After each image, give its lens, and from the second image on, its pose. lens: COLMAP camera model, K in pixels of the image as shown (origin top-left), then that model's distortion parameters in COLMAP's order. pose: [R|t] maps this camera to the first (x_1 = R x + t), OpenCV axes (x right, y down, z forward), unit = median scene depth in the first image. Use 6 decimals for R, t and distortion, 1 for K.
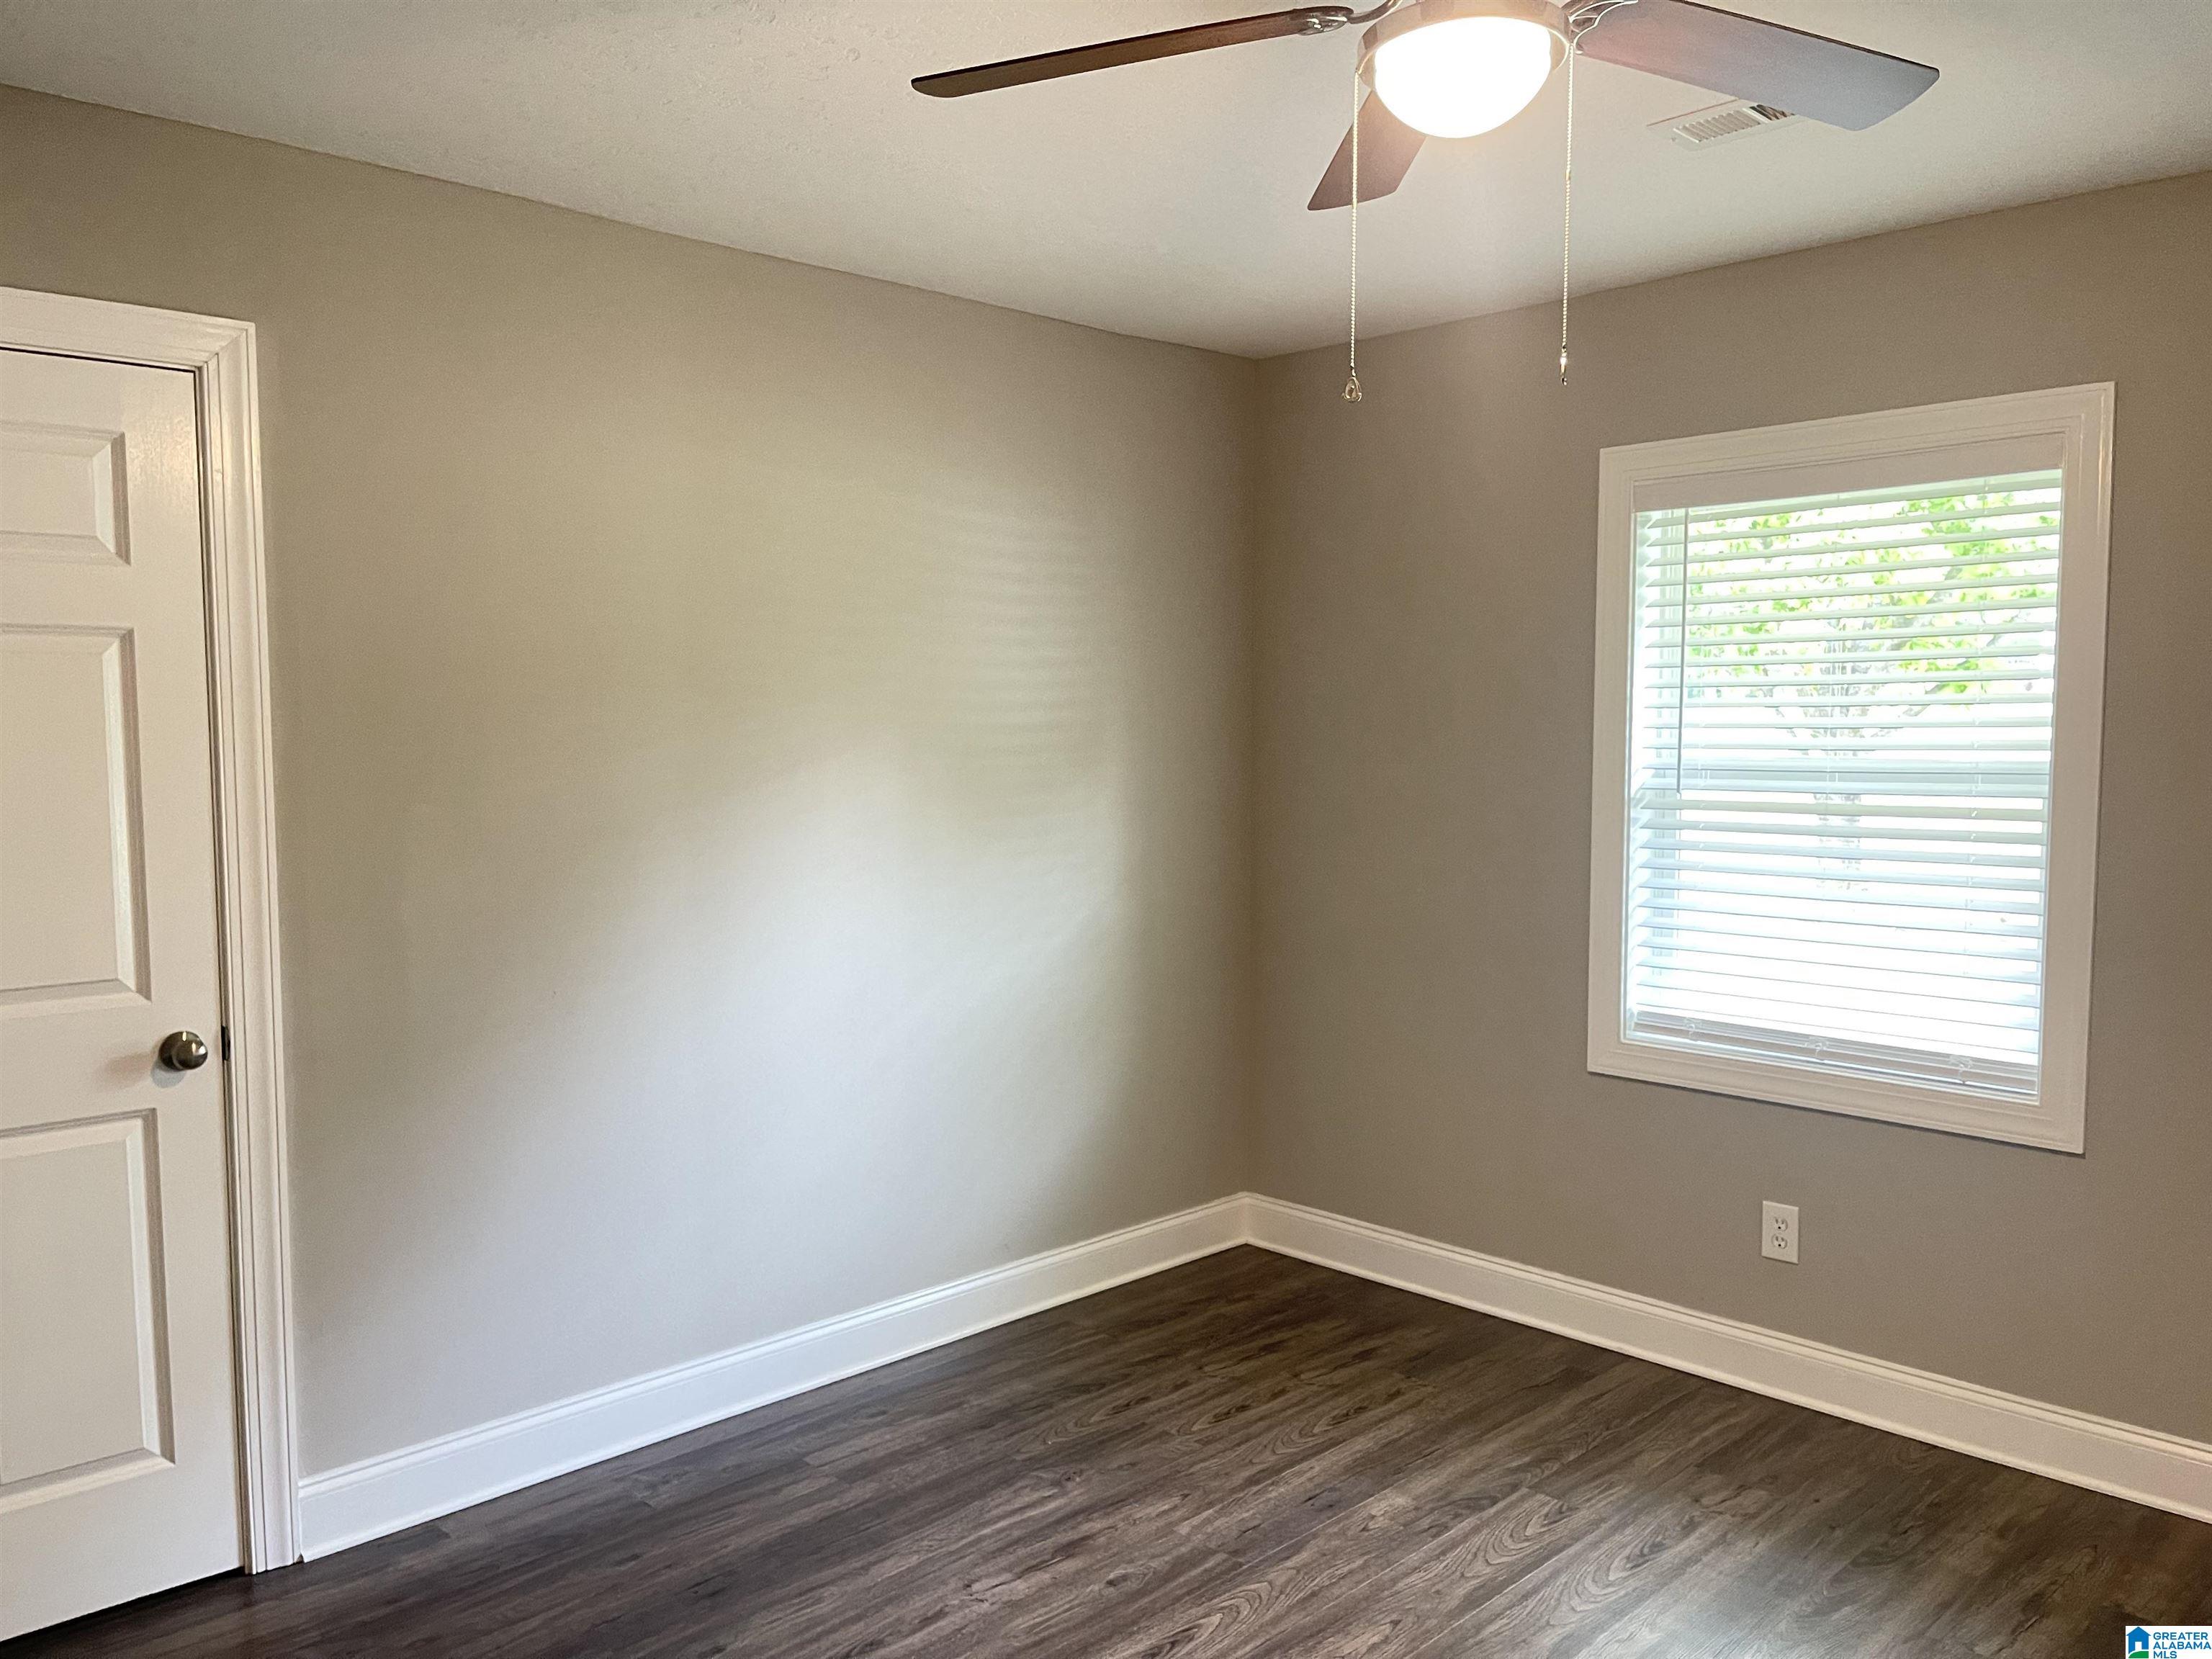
lens RADIAL K [[1680.1, 0, 1095.2], [0, 1680.1, 820.6], [0, 0, 1]] dist [0.064694, -0.061343]
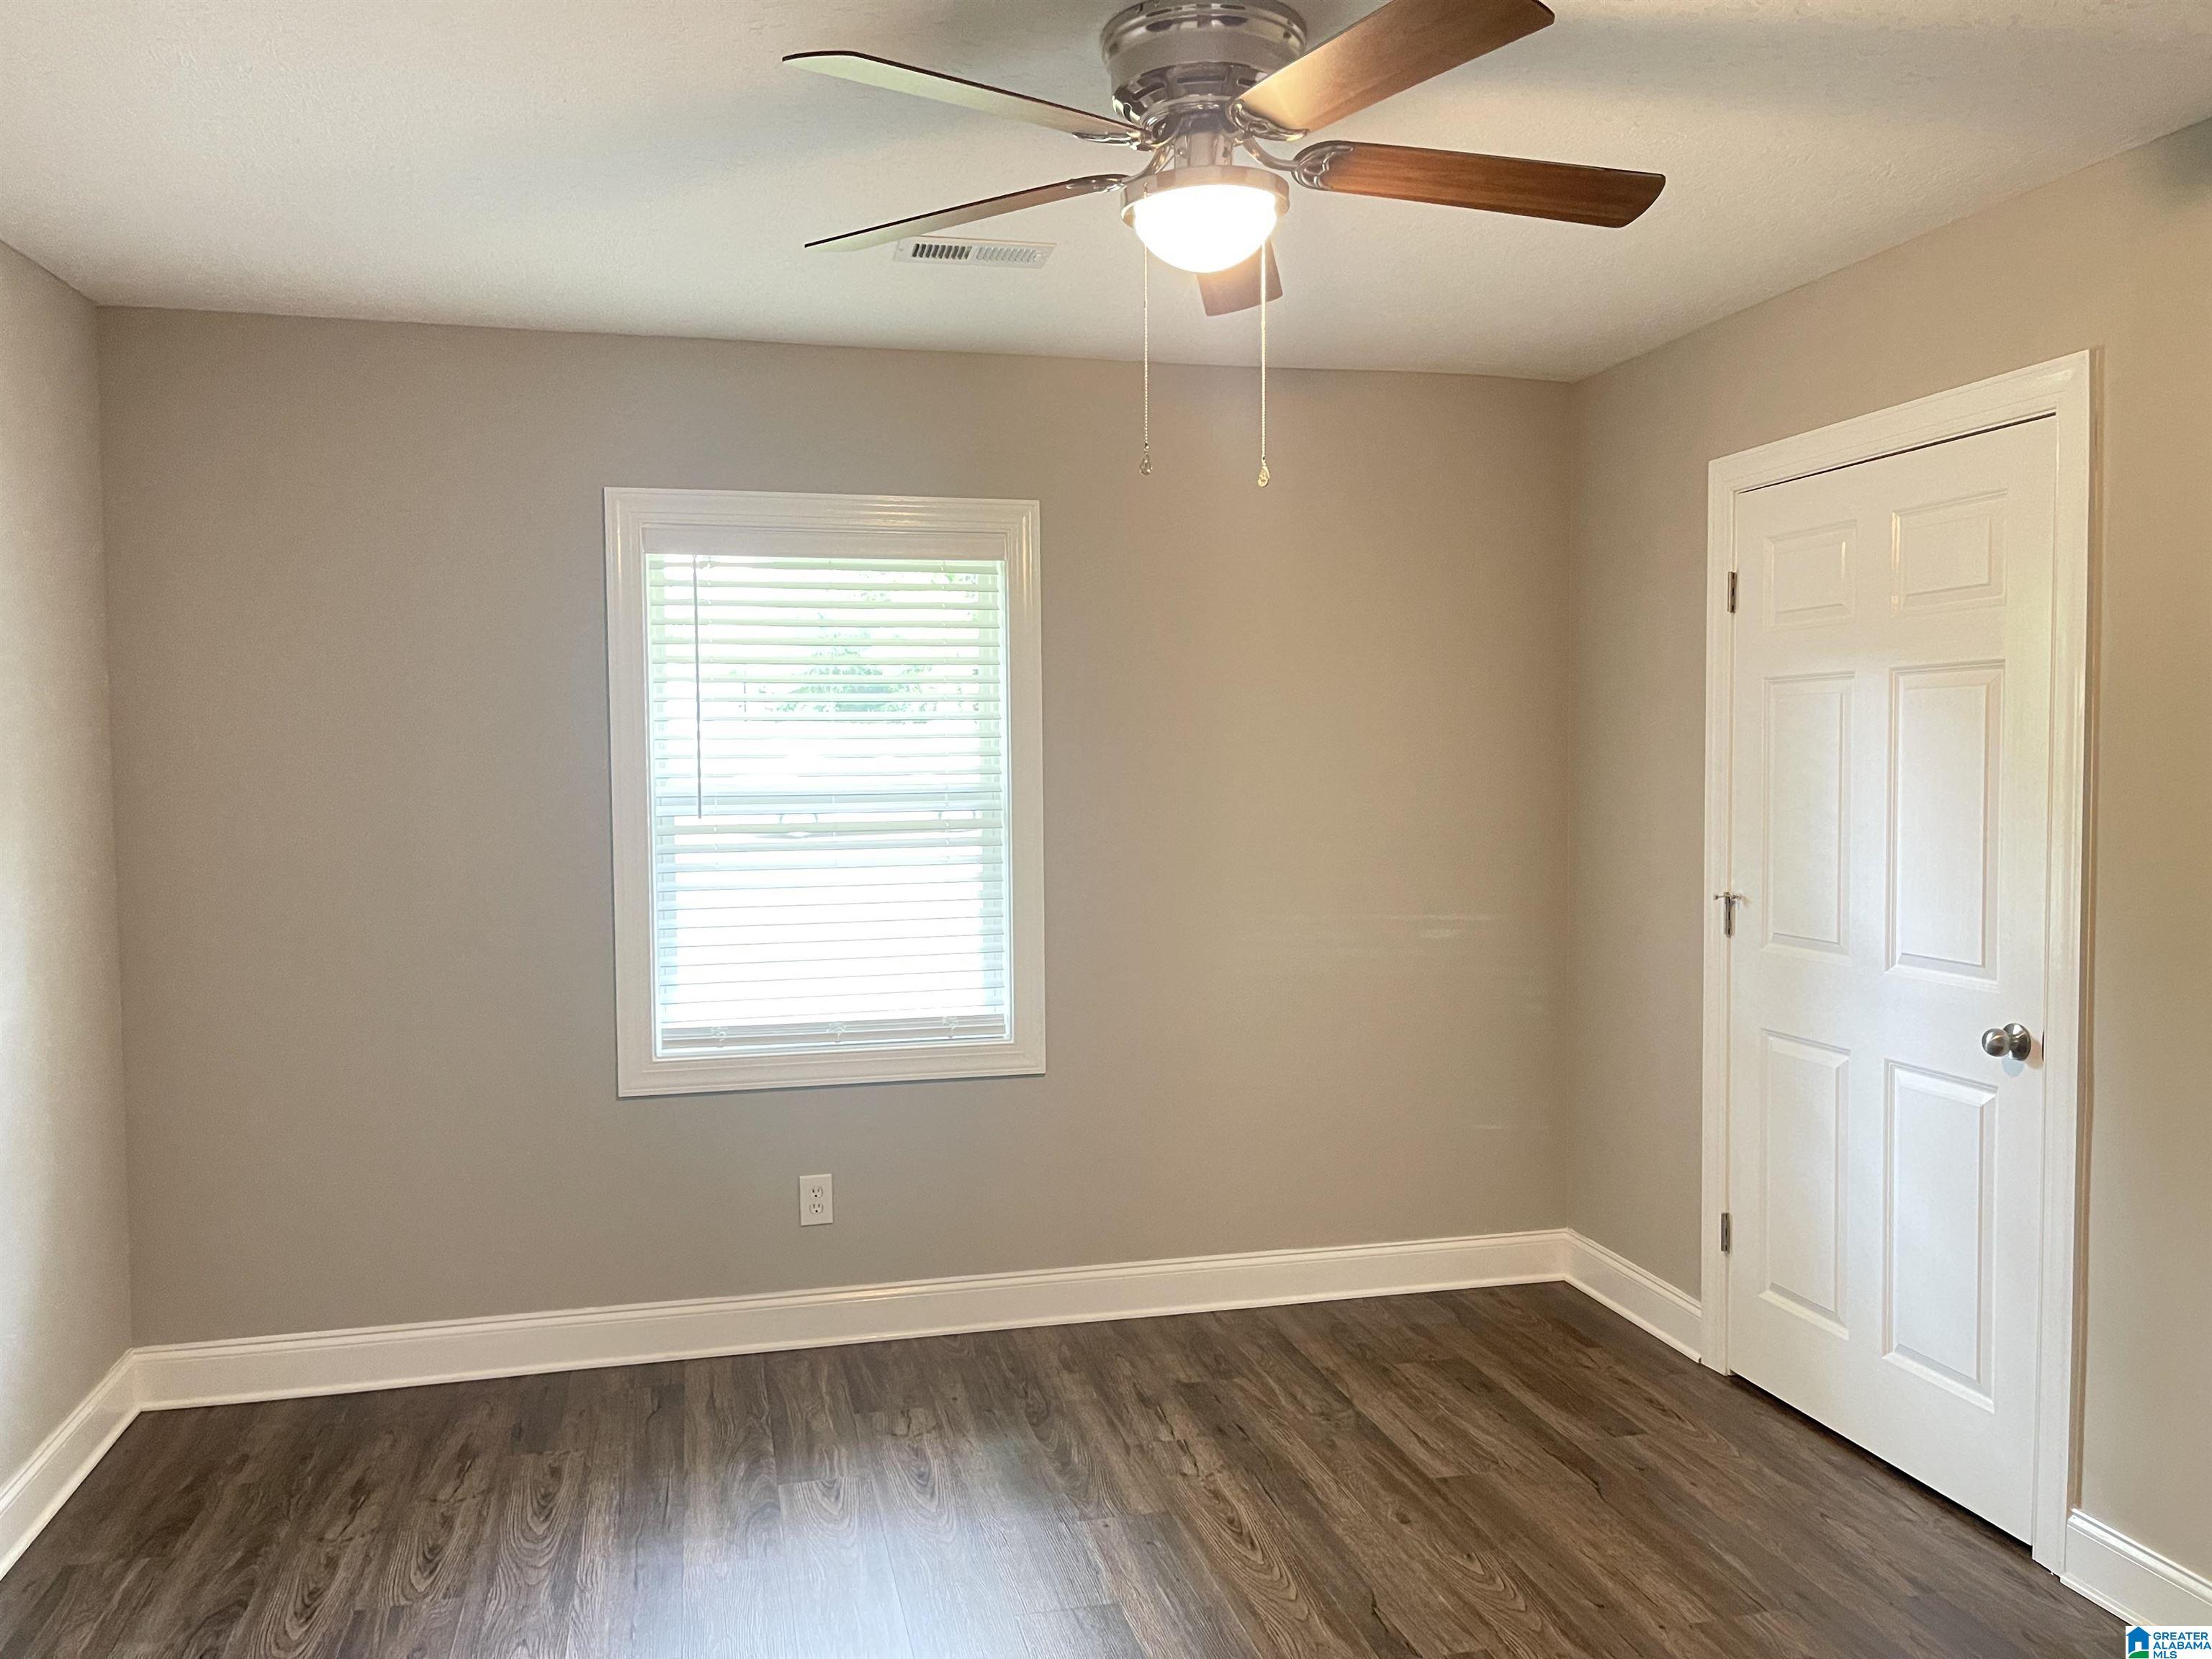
lens RADIAL K [[1680.1, 0, 1065.3], [0, 1680.1, 811.9], [0, 0, 1]] dist [0.064694, -0.061343]
pose [[0.521570, -0.028006, 0.852749, -0.456420], [0.060516, 0.998158, -0.004232, -0.002076], [-0.851060, 0.053812, 0.522304, 0.249167]]
